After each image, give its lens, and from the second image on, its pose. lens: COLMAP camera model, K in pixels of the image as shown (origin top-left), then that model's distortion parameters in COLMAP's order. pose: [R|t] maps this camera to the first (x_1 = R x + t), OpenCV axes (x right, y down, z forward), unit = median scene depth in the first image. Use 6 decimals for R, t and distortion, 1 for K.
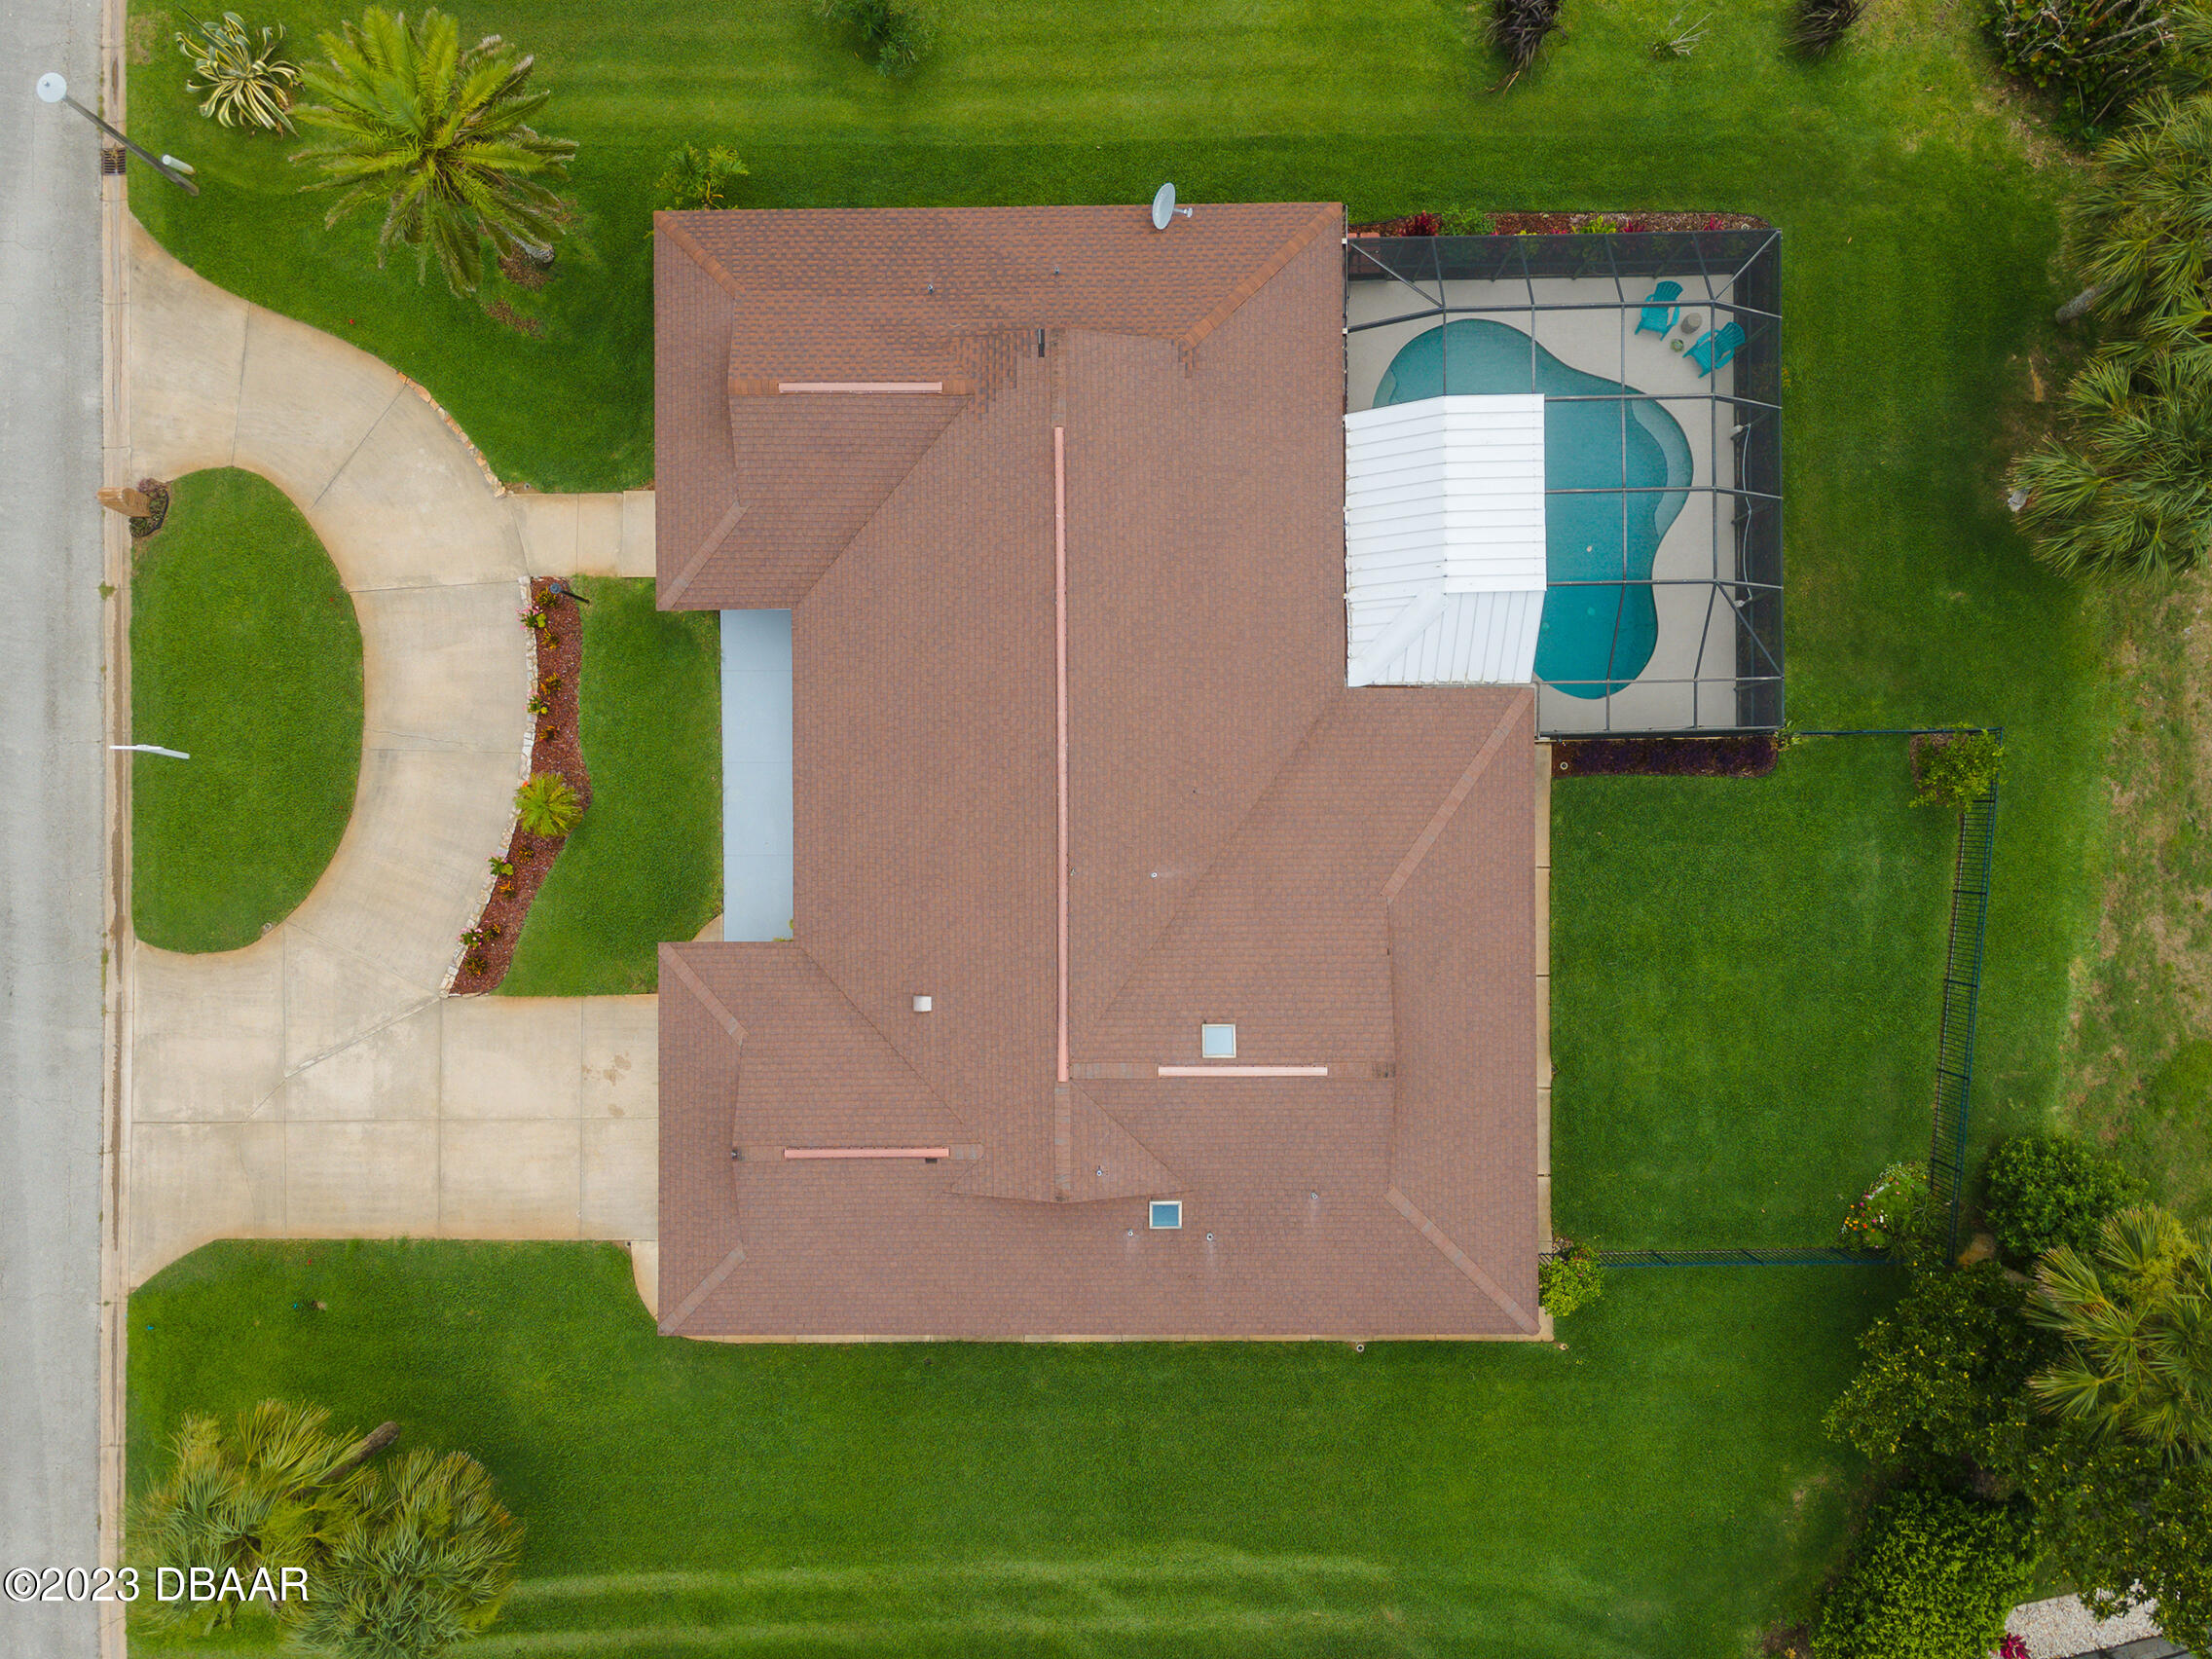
lens RADIAL K [[1617.4, 0, 1111.1], [0, 1617.4, 820.8], [0, 0, 1]] dist [0.020949, 0.053058]
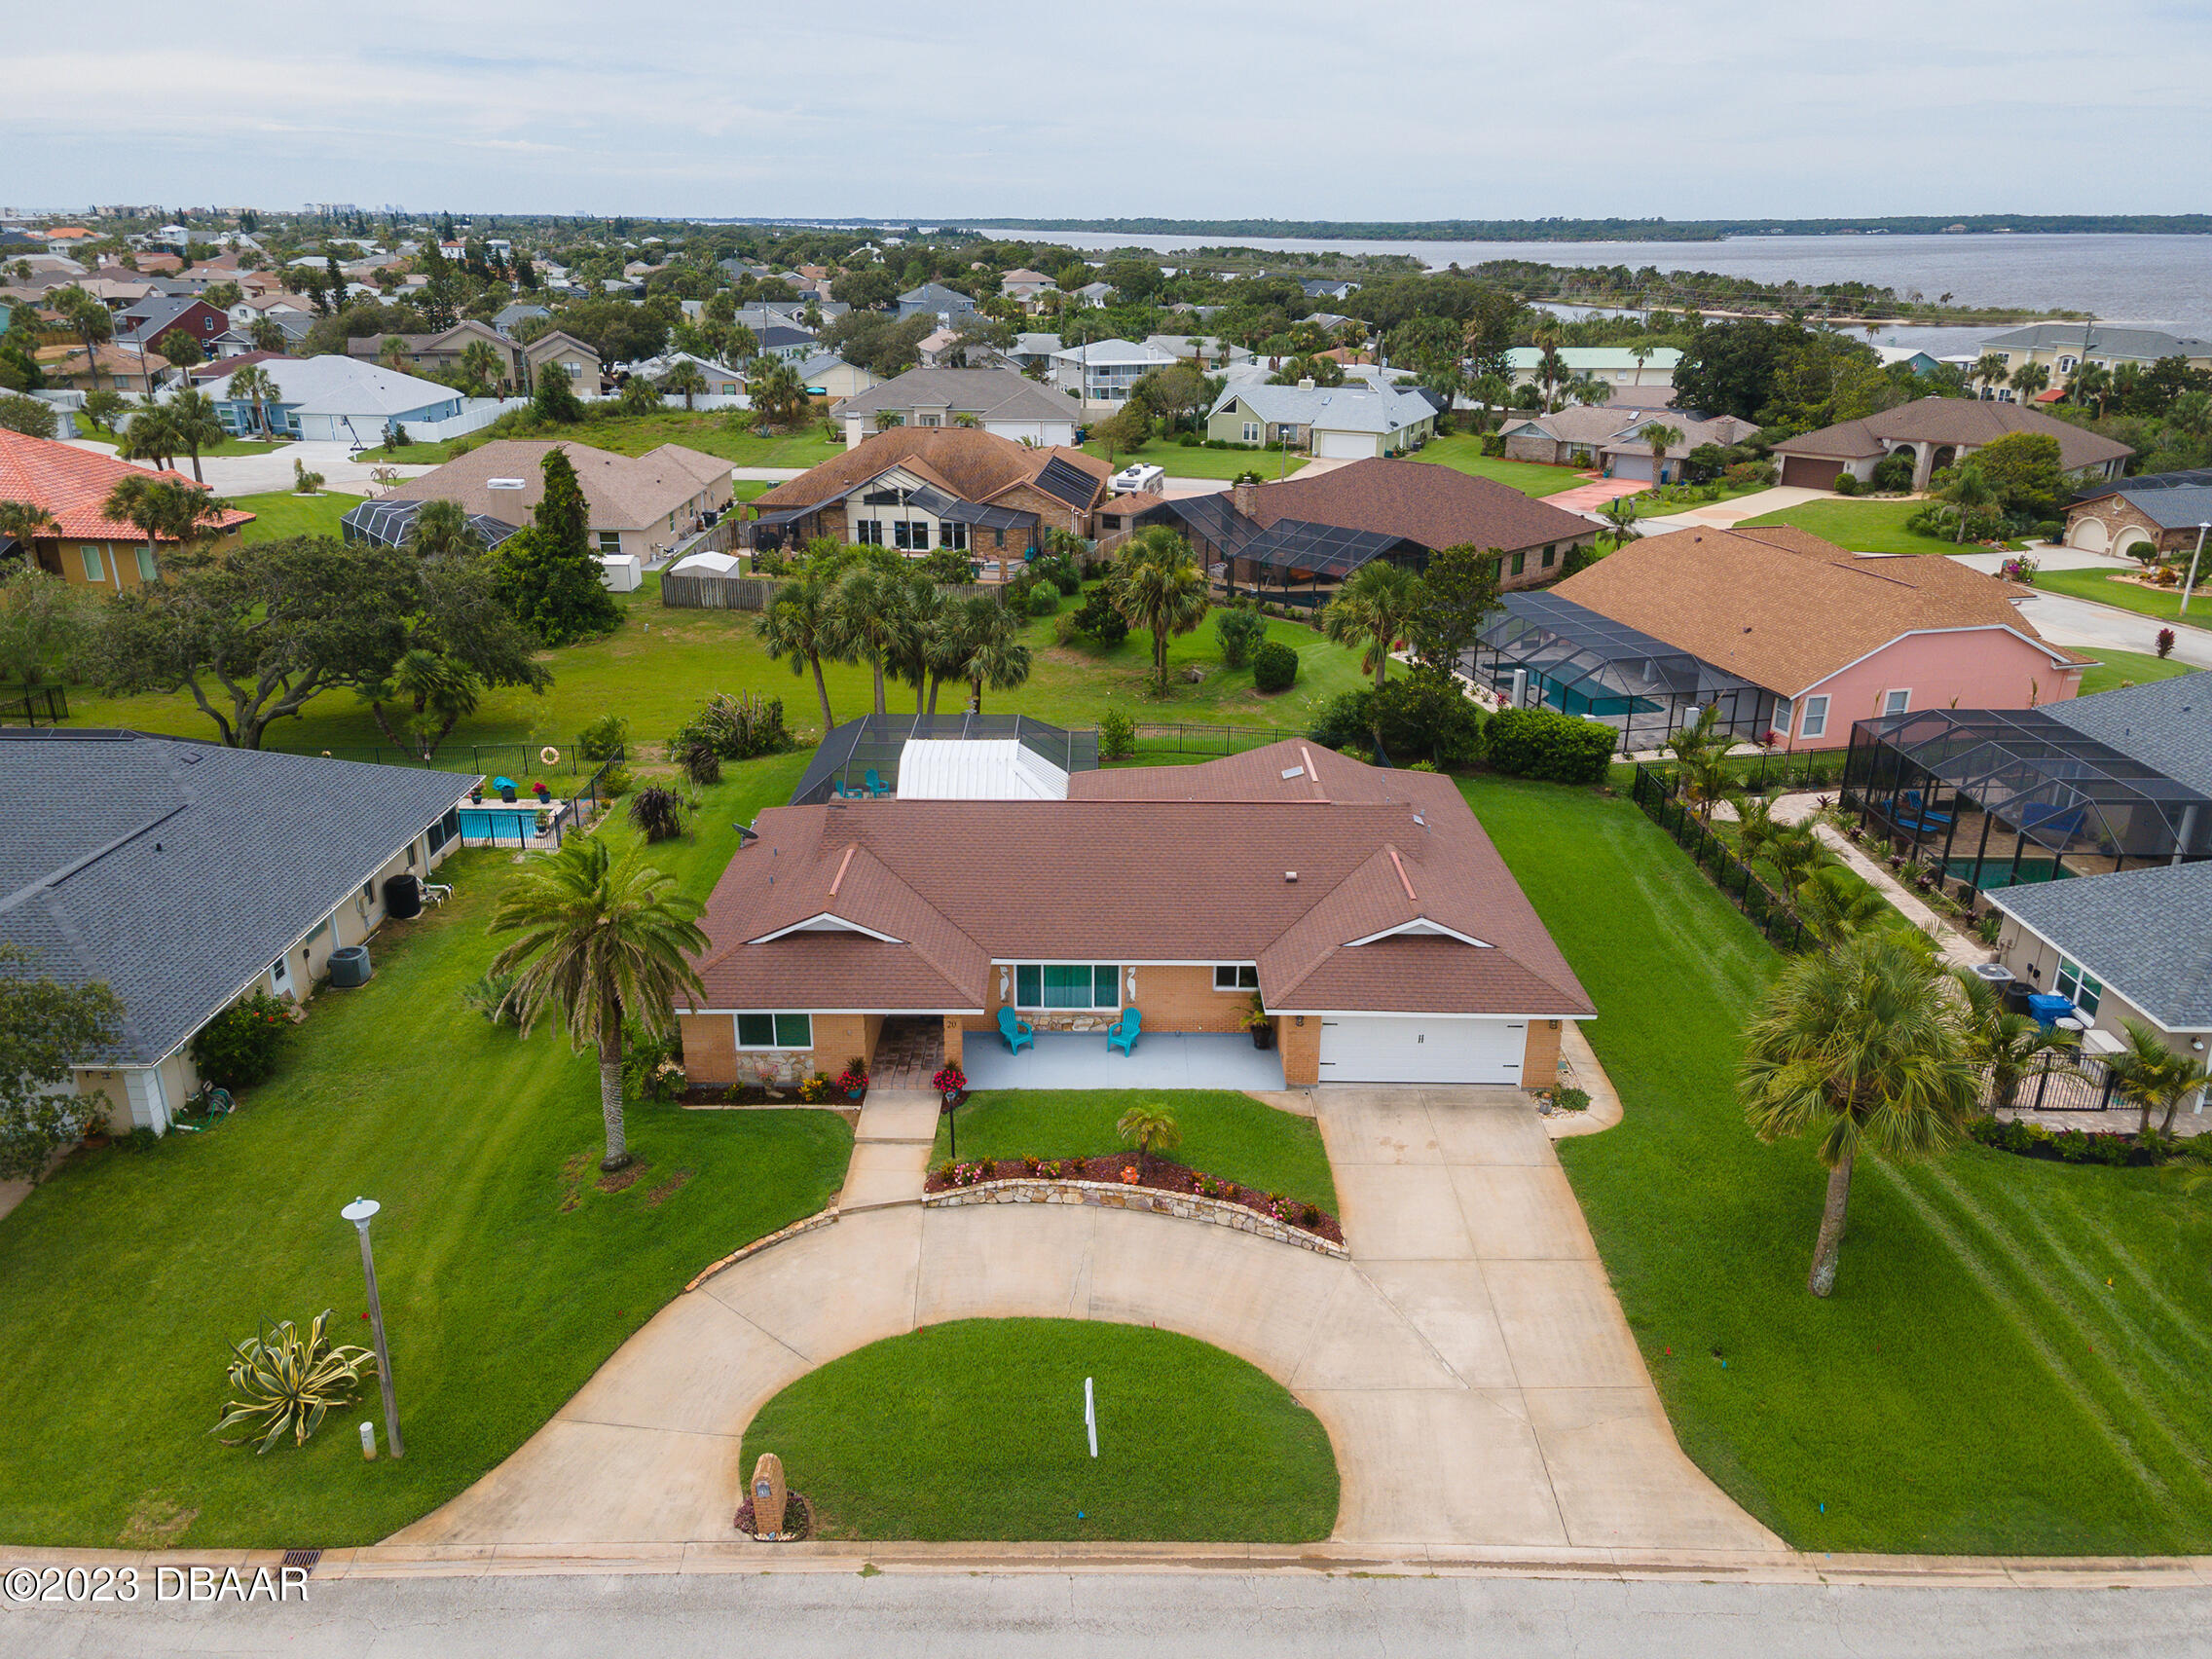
lens RADIAL K [[1617.4, 0, 1111.1], [0, 1617.4, 820.8], [0, 0, 1]] dist [0.020949, 0.053058]
pose [[0.004201, -0.323994, 0.946050, -1.224773], [0.999860, 0.016709, 0.001282, -0.037429], [-0.016223, 0.945911, 0.324019, 0.443792]]
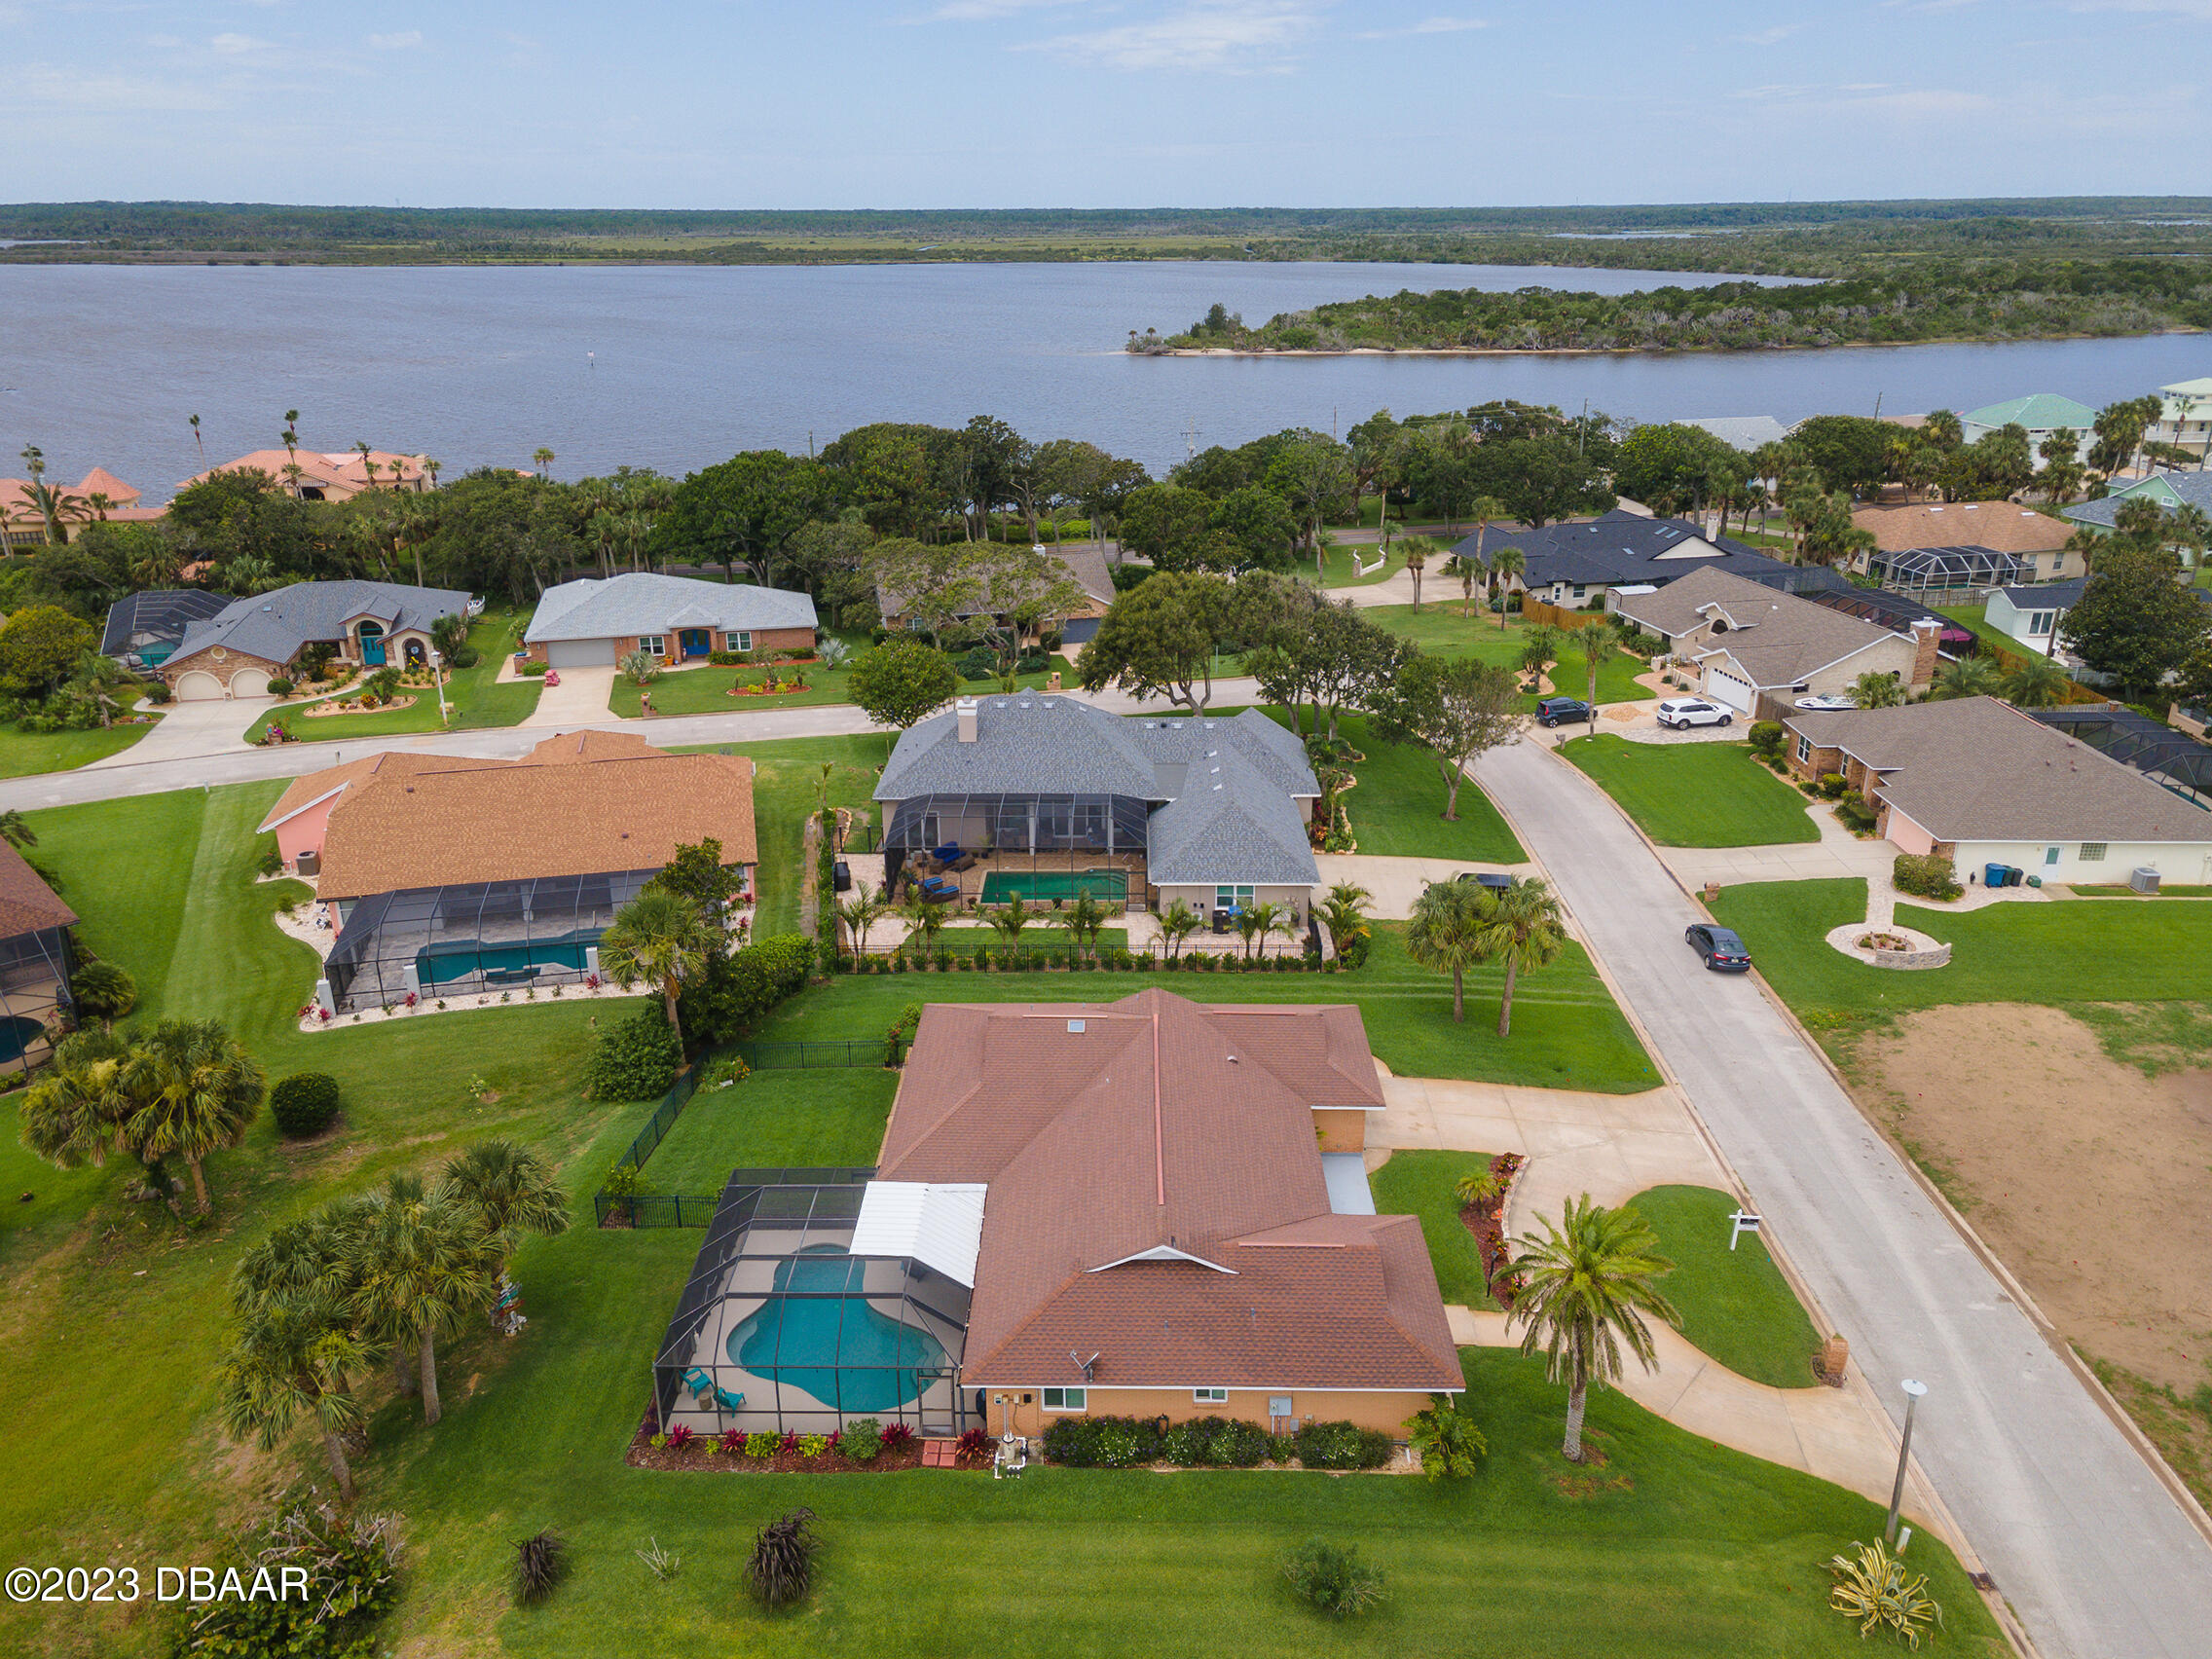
lens RADIAL K [[1611.2, 0, 1107.9], [0, 1611.2, 829.9], [0, 0, 1]] dist [0.028605, 0.029446]
pose [[-0.999474, 0.018369, 0.026716, -0.022663], [0.018604, -0.349899, 0.936603, -1.348669], [0.026552, 0.936607, 0.349374, 0.078768]]
